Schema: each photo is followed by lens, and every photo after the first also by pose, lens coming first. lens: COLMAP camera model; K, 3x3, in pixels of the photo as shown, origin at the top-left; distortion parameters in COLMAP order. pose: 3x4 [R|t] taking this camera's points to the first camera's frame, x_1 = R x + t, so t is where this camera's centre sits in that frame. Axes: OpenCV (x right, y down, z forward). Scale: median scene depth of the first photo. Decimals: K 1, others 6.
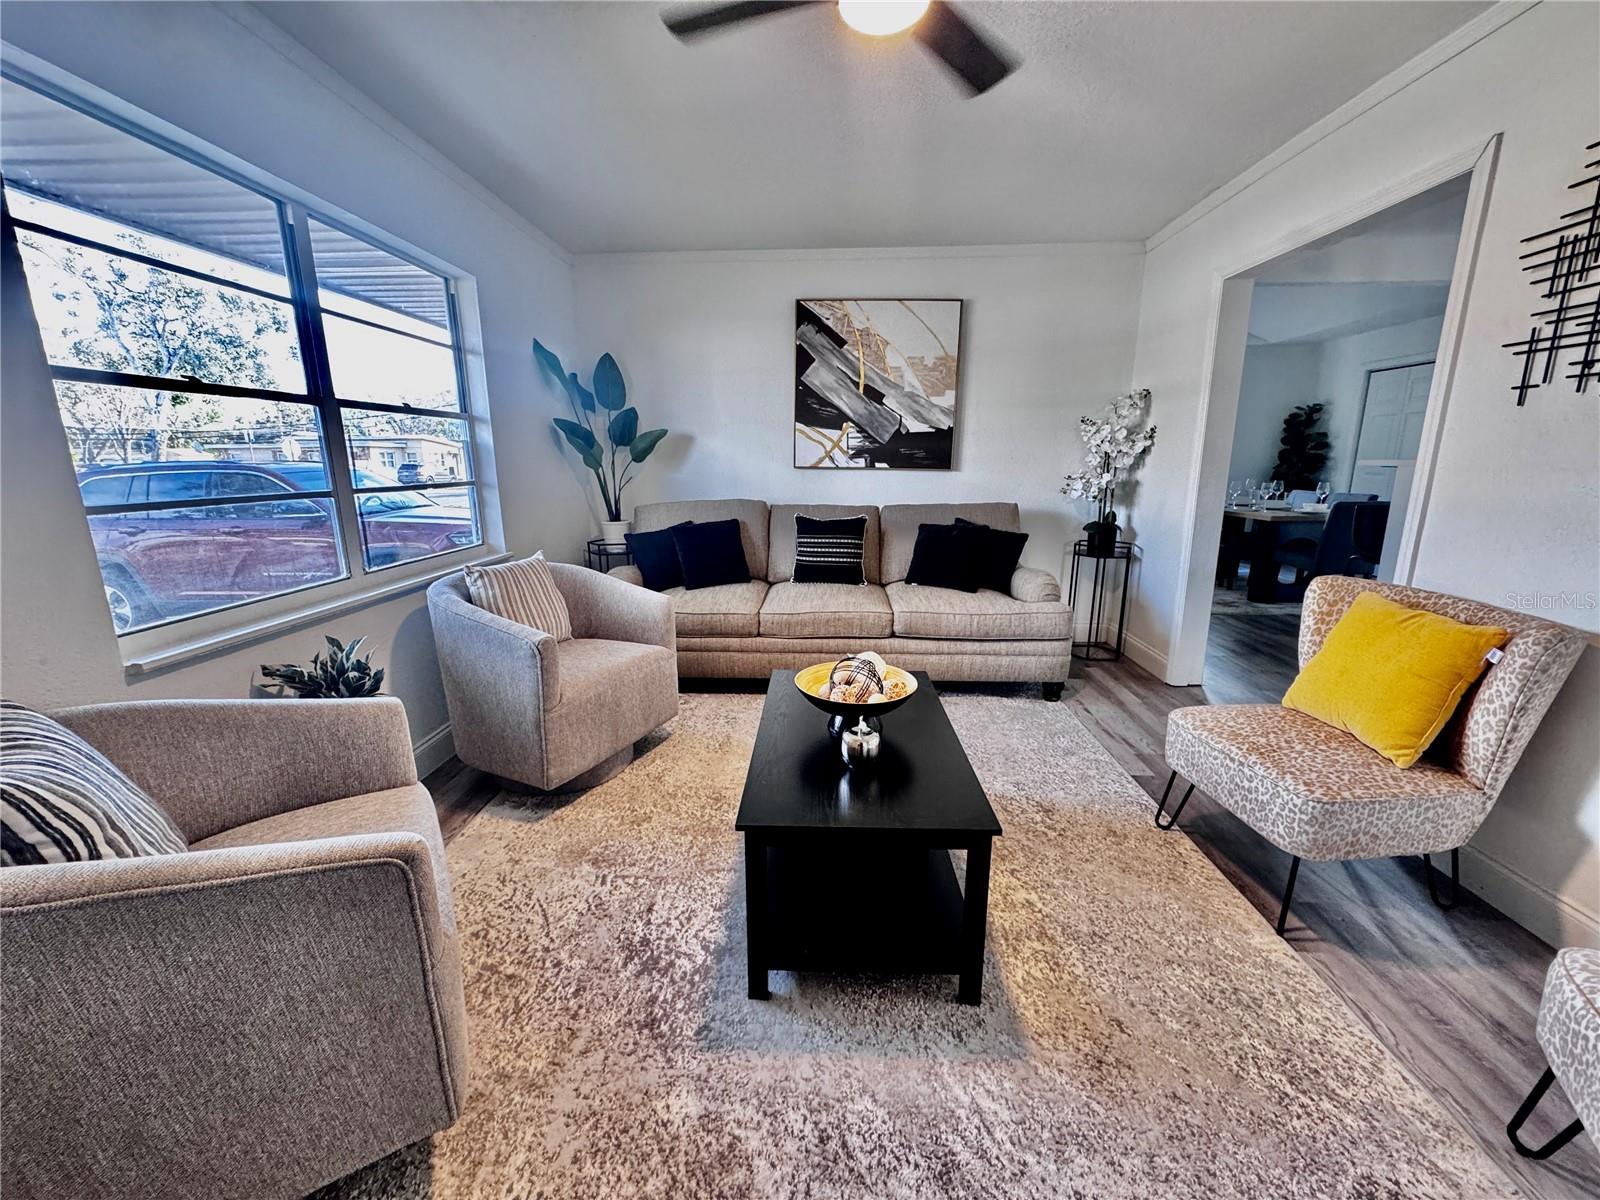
lens RADIAL K [[637.5, 0, 800.0], [0, 637.5, 600.0], [0, 0, 1]] dist [-0.001303, 0.000799]
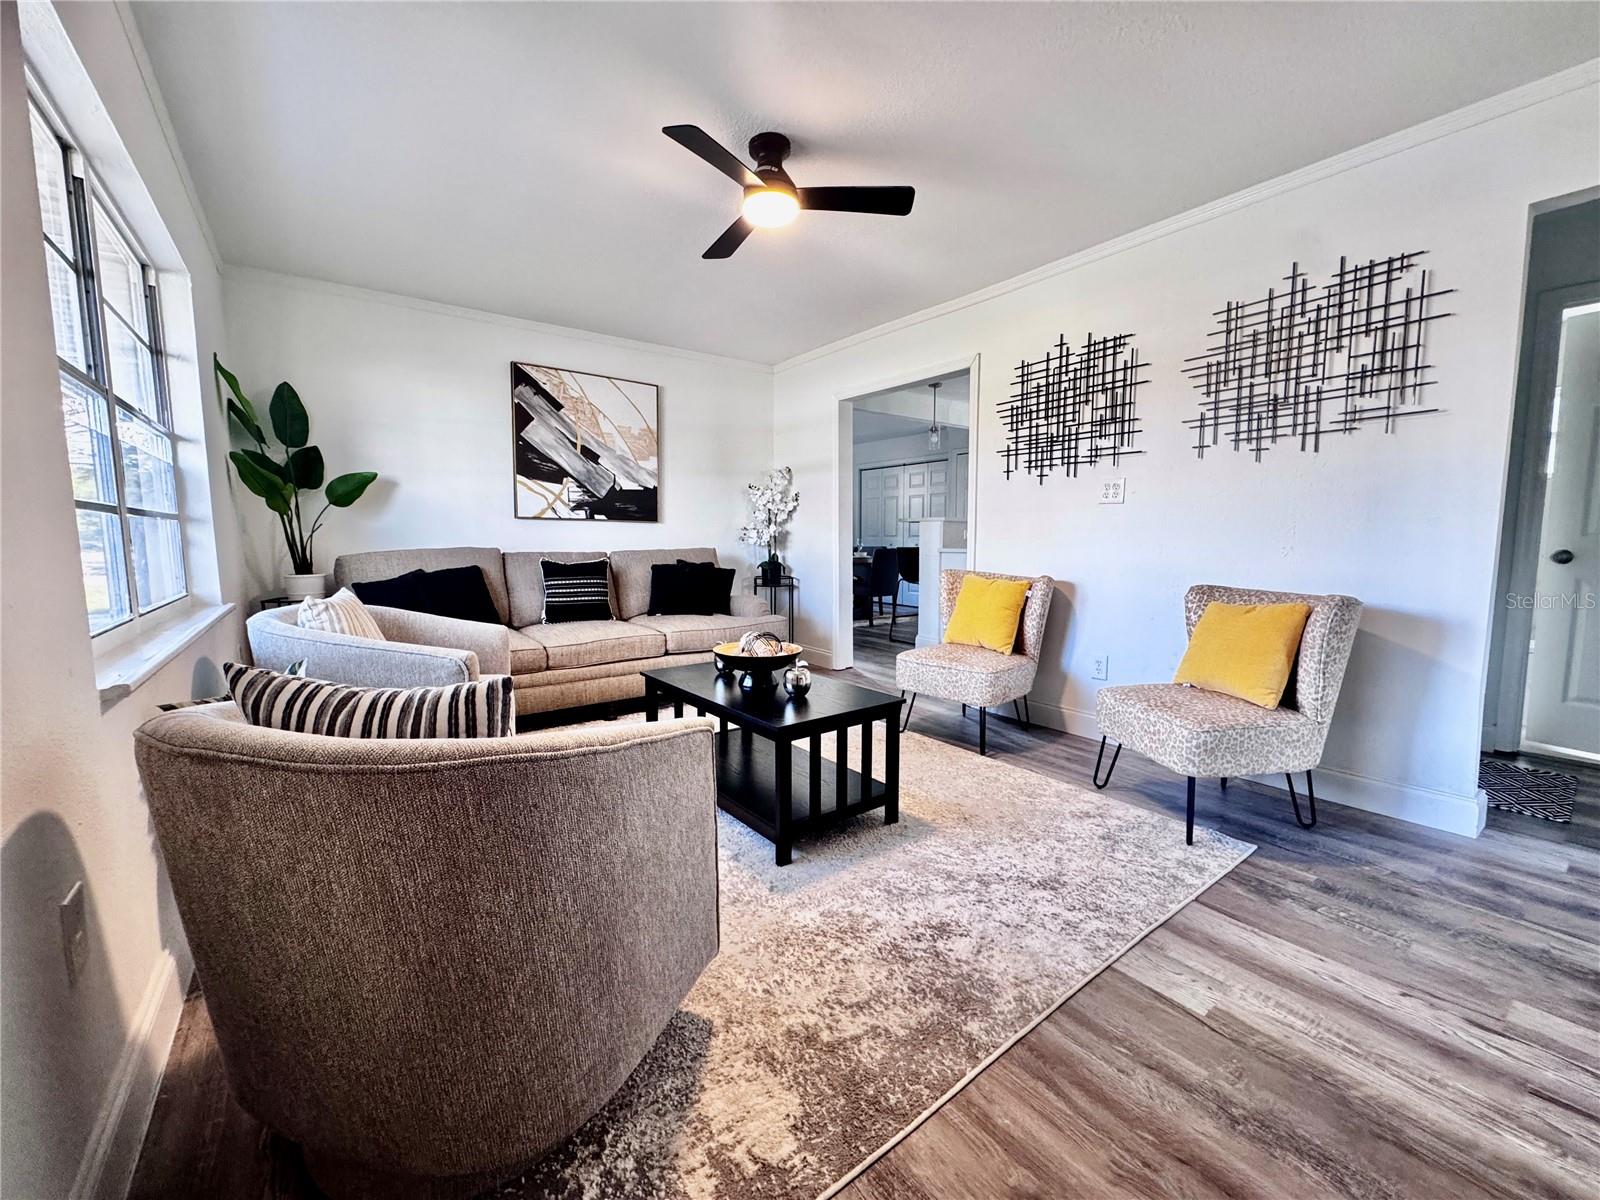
lens RADIAL K [[637.5, 0, 800.0], [0, 637.5, 600.0], [0, 0, 1]] dist [-0.001303, 0.000799]
pose [[0.770609, -0.060730, 0.634408, -0.335483], [0.137121, 0.987935, -0.071988, 0.063478], [-0.622383, 0.142465, 0.769639, -0.059132]]
